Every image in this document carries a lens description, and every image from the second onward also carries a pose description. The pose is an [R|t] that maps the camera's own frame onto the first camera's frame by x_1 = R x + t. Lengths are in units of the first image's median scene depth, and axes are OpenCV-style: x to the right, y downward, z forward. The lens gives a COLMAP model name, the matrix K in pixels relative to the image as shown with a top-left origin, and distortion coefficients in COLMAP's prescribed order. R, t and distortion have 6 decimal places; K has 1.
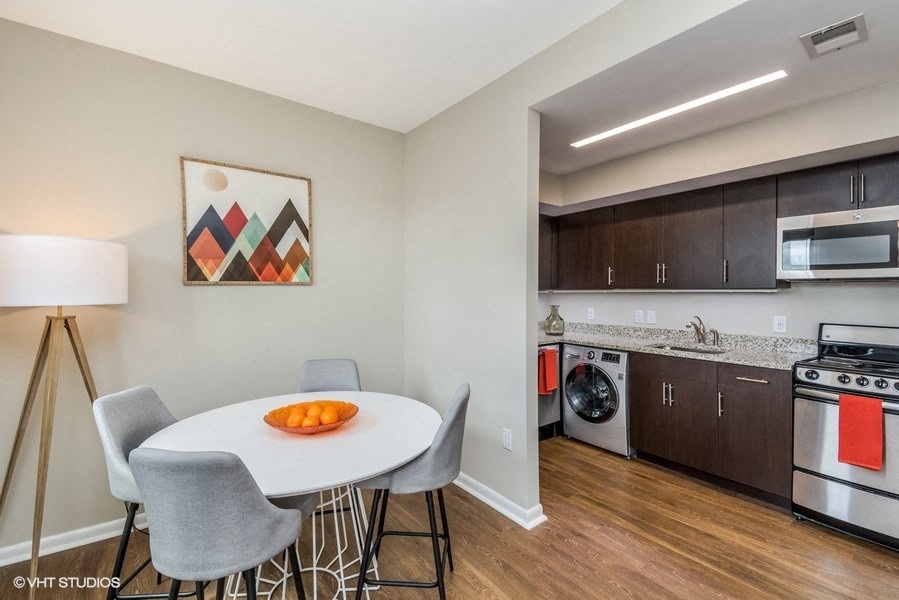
lens RADIAL K [[391.2, 0, 446.8], [0, 391.2, 290.8], [0, 0, 1]] dist [0.048945, -0.026074]
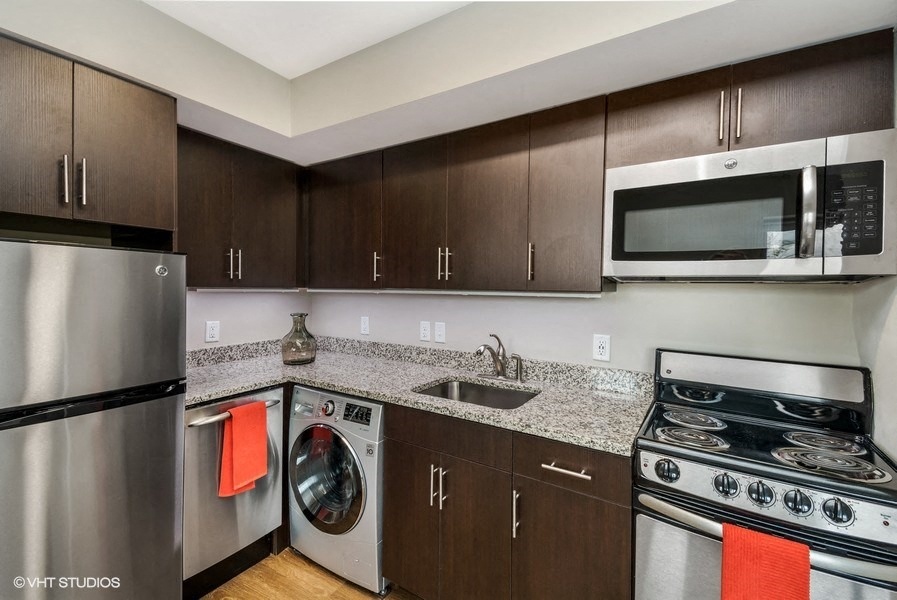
lens RADIAL K [[390.4, 0, 445.8], [0, 390.4, 290.8], [0, 0, 1]] dist [0.048945, -0.026074]
pose [[0.935375, 0.007658, 0.353574, 0.343030], [-0.011997, 0.999877, 0.010084, -0.009276], [-0.353453, -0.013674, 0.935352, 0.455768]]
